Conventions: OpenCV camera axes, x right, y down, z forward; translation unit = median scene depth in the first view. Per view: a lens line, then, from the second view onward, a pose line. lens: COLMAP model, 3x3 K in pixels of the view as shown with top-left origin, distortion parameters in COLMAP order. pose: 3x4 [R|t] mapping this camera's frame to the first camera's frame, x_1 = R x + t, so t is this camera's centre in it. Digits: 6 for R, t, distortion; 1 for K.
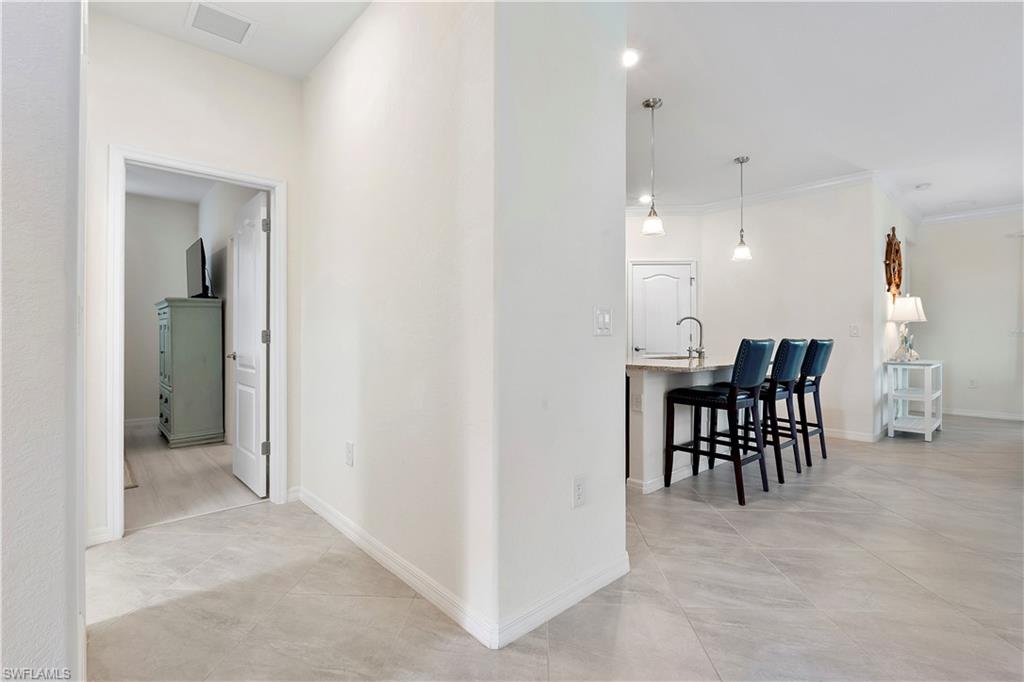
lens RADIAL K [[475.1, 0, 512.0], [0, 475.1, 331.5], [0, 0, 1]] dist [-0.005586, 0.001235]
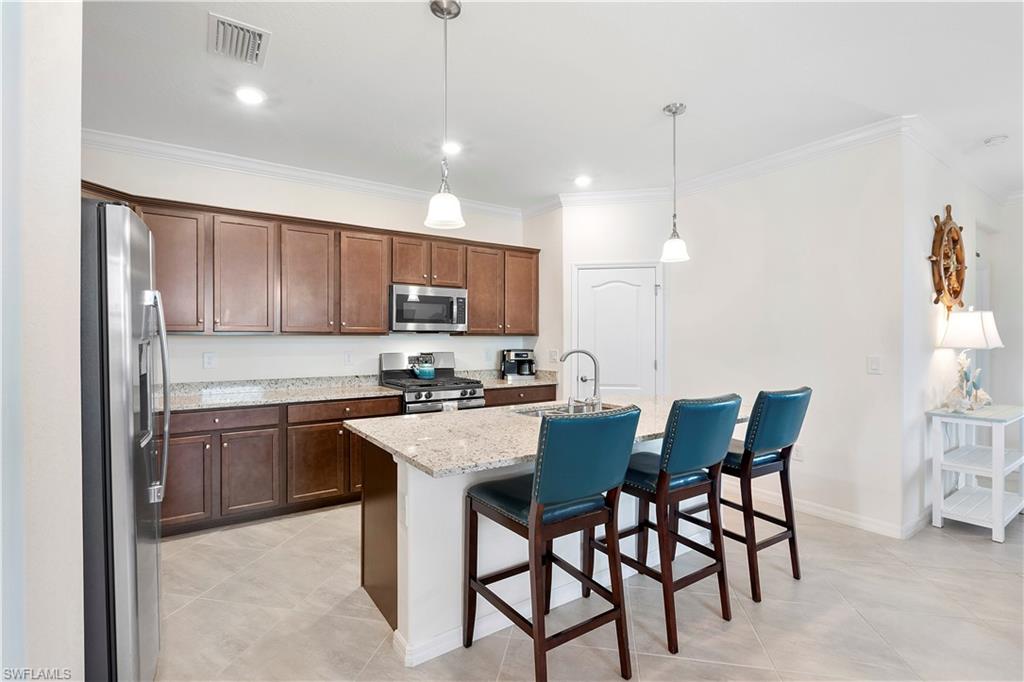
lens RADIAL K [[475.1, 0, 513.4], [0, 475.1, 337.7], [0, 0, 1]] dist [-0.005586, 0.001235]
pose [[0.991312, -0.000862, -0.131525, 0.300754], [0.001880, 0.999969, 0.007619, -0.042968], [0.131515, -0.007800, 0.991284, 0.272500]]
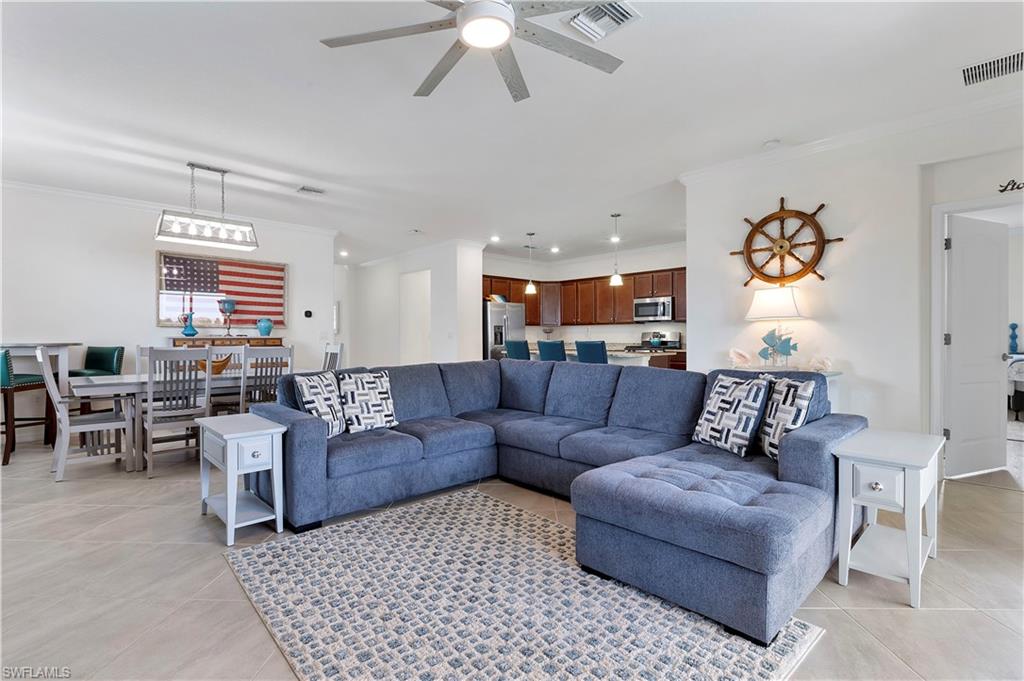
lens RADIAL K [[475.1, 0, 514.1], [0, 475.1, 336.9], [0, 0, 1]] dist [-0.005586, 0.001235]
pose [[0.039843, 0.000270, -0.999206, 1.624693], [0.013839, 0.999904, 0.000822, -0.002179], [0.999110, -0.013861, 0.039836, 0.546383]]
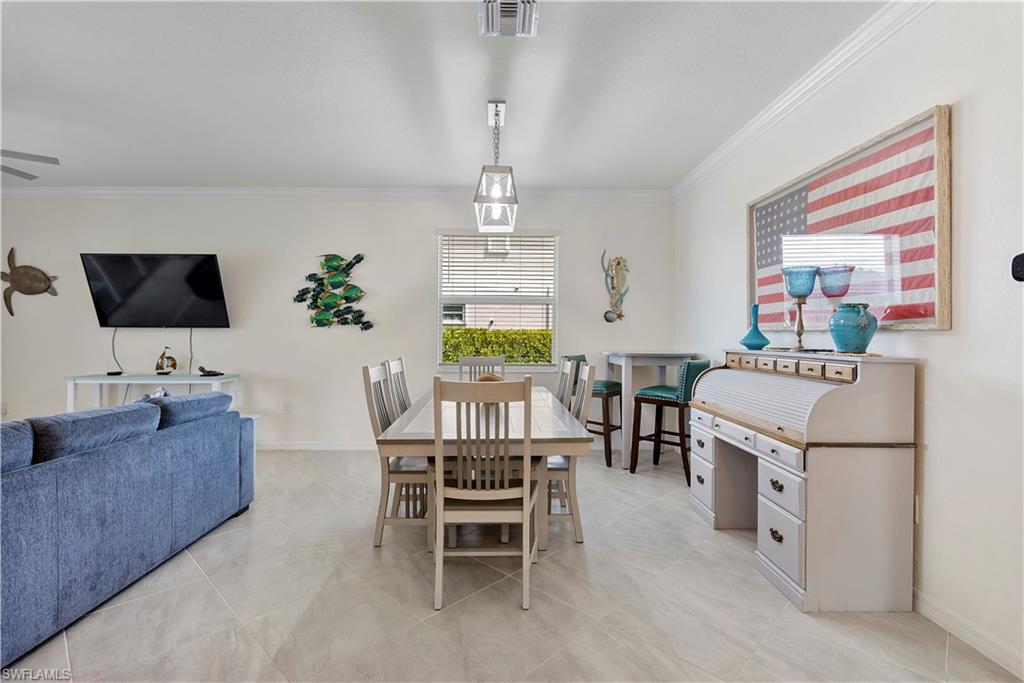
lens RADIAL K [[475.1, 0, 505.7], [0, 475.1, 330.9], [0, 0, 1]] dist [-0.005586, 0.001235]
pose [[-0.759852, 0.006182, 0.650067, 0.332861], [-0.006537, 0.999832, -0.017150, -0.022969], [-0.650064, -0.017281, -0.759683, 0.485567]]
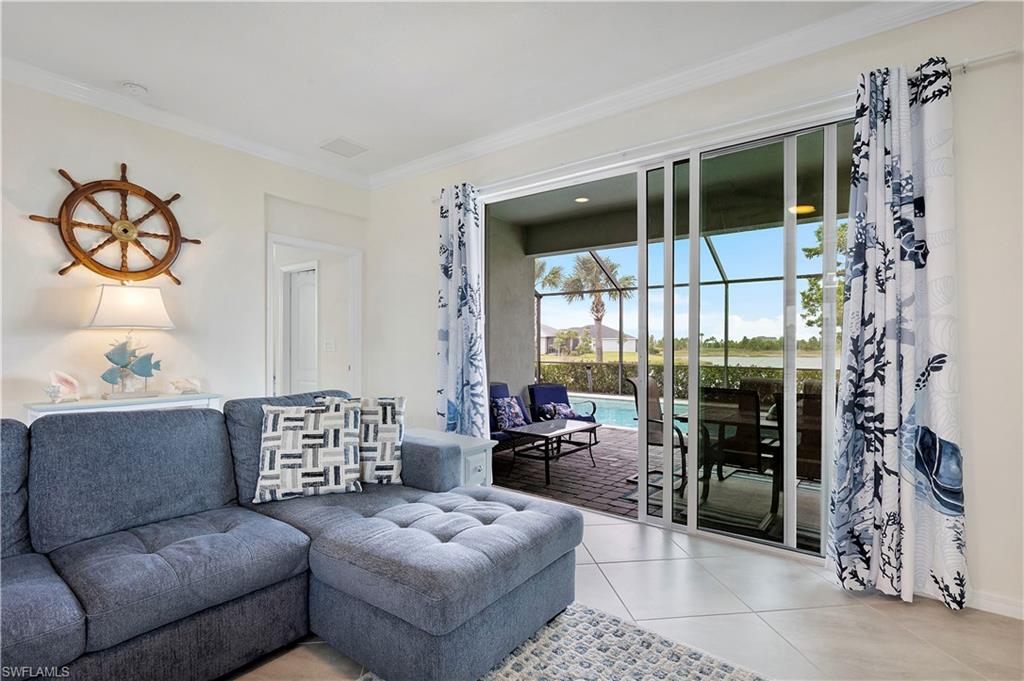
lens RADIAL K [[475.1, 0, 520.5], [0, 475.1, 349.2], [0, 0, 1]] dist [-0.005586, 0.001235]
pose [[0.982644, 0.003365, 0.185469, 1.204397], [-0.007103, 0.999785, 0.019492, -0.014444], [-0.185364, -0.020471, 0.982457, 0.348062]]
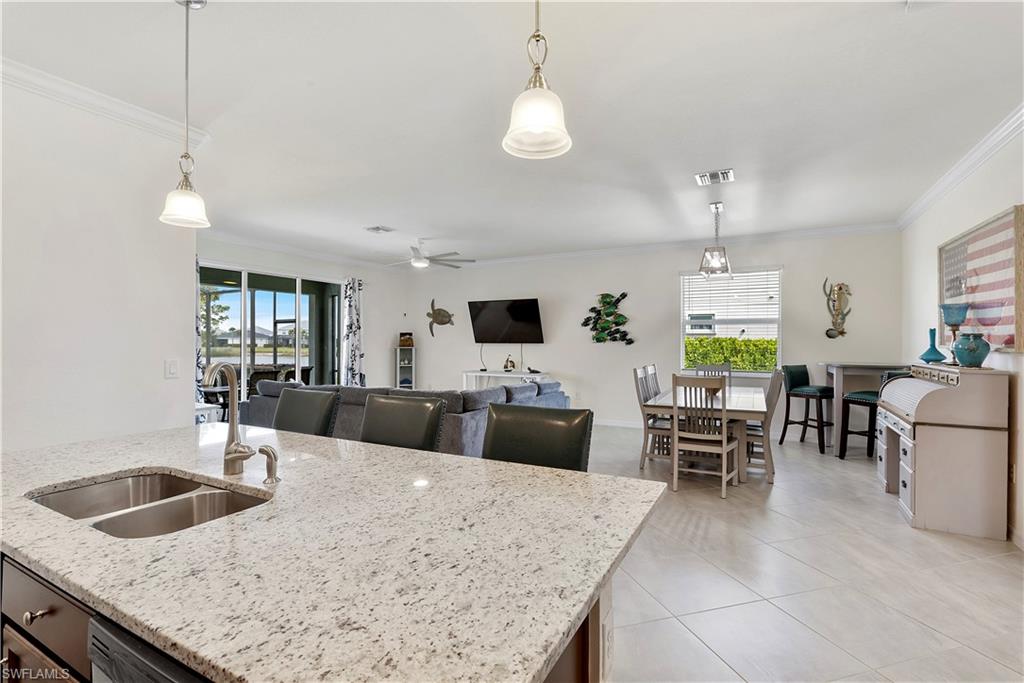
lens RADIAL K [[475.1, 0, 507.2], [0, 475.1, 343.5], [0, 0, 1]] dist [-0.005586, 0.001235]
pose [[-0.344011, -0.001654, 0.938964, -0.006884], [-0.006382, 0.999979, -0.000577, -0.039592], [-0.938944, -0.006191, -0.344015, 0.749774]]
